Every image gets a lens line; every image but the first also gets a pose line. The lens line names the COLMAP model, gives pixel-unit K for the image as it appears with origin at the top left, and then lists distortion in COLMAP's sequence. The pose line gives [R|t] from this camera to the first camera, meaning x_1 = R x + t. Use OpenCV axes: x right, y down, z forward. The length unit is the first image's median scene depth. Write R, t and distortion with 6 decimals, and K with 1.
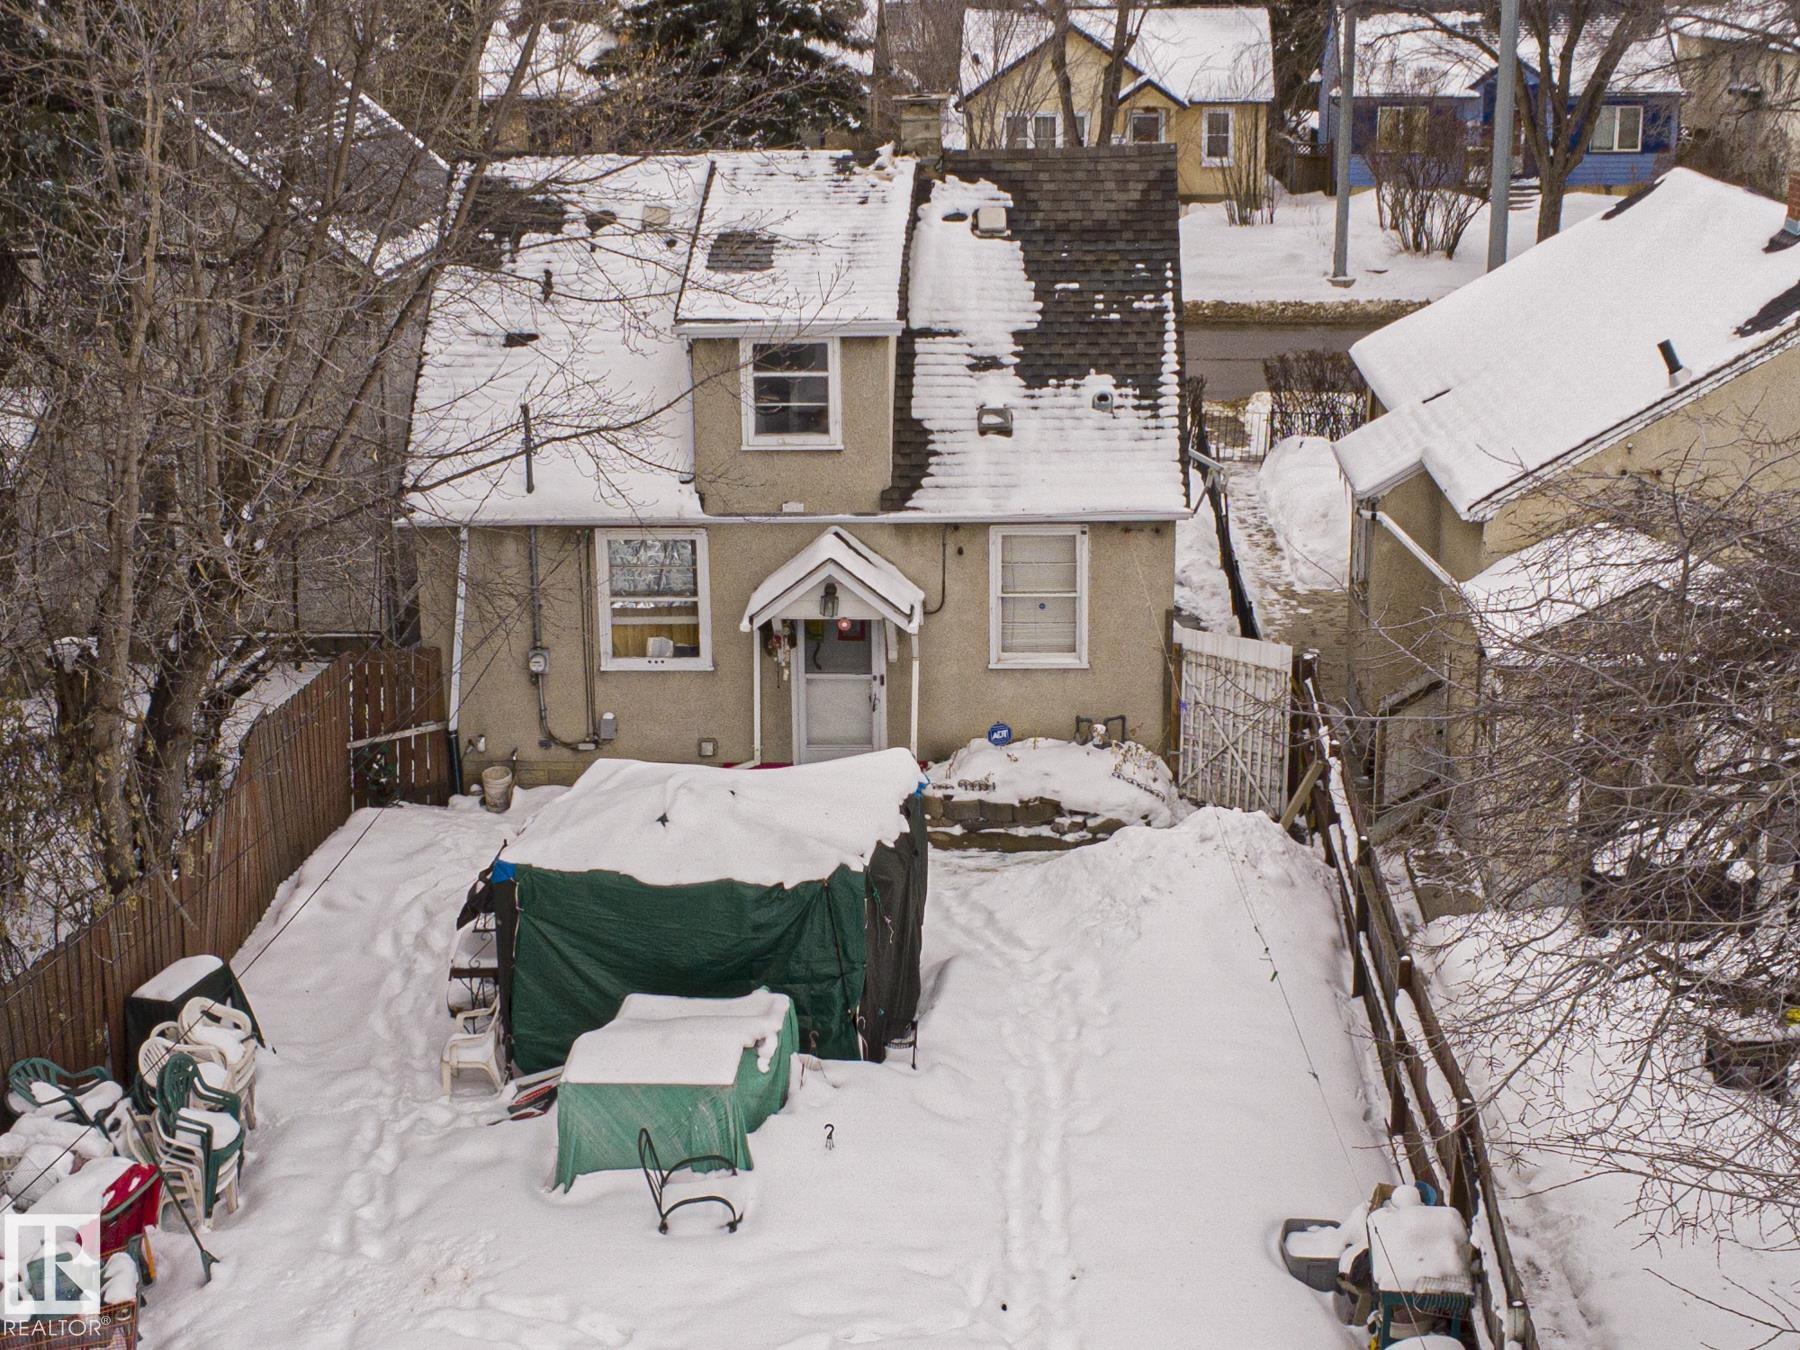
lens RADIAL K [[2615.4, 0, 903.3], [0, 2615.4, 665.3], [0, 0, 1]] dist [-0.052081, 0.318016]
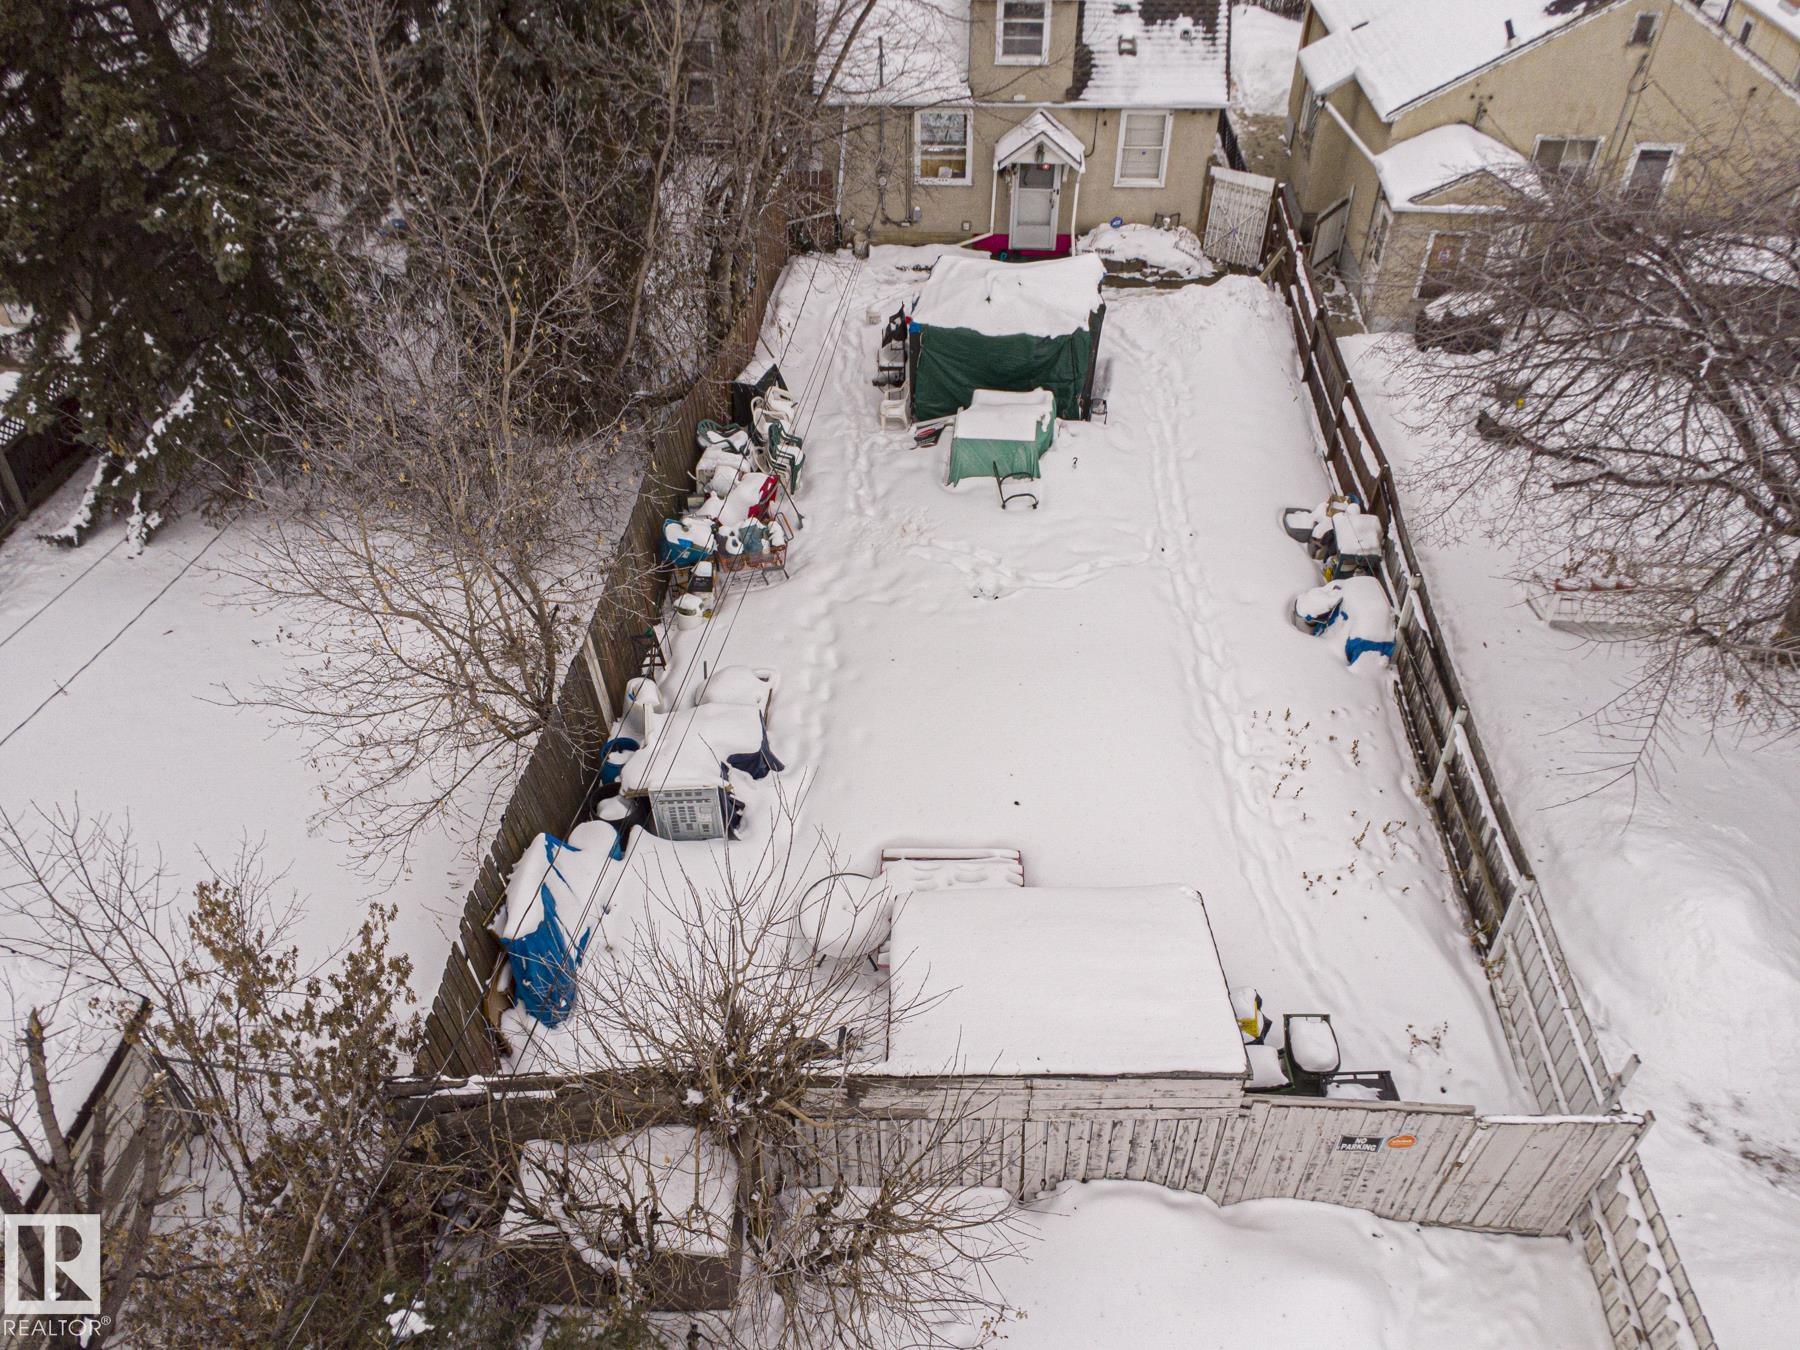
lens RADIAL K [[1305.2, 0, 902.0], [0, 1305.2, 671.2], [0, 0, 1]] dist [0.015352, -0.014997]
pose [[0.999781, 0.018056, -0.010612, -0.110371], [-0.011800, 0.904262, 0.426814, -0.088293], [0.017303, -0.426595, 0.904277, -0.044546]]
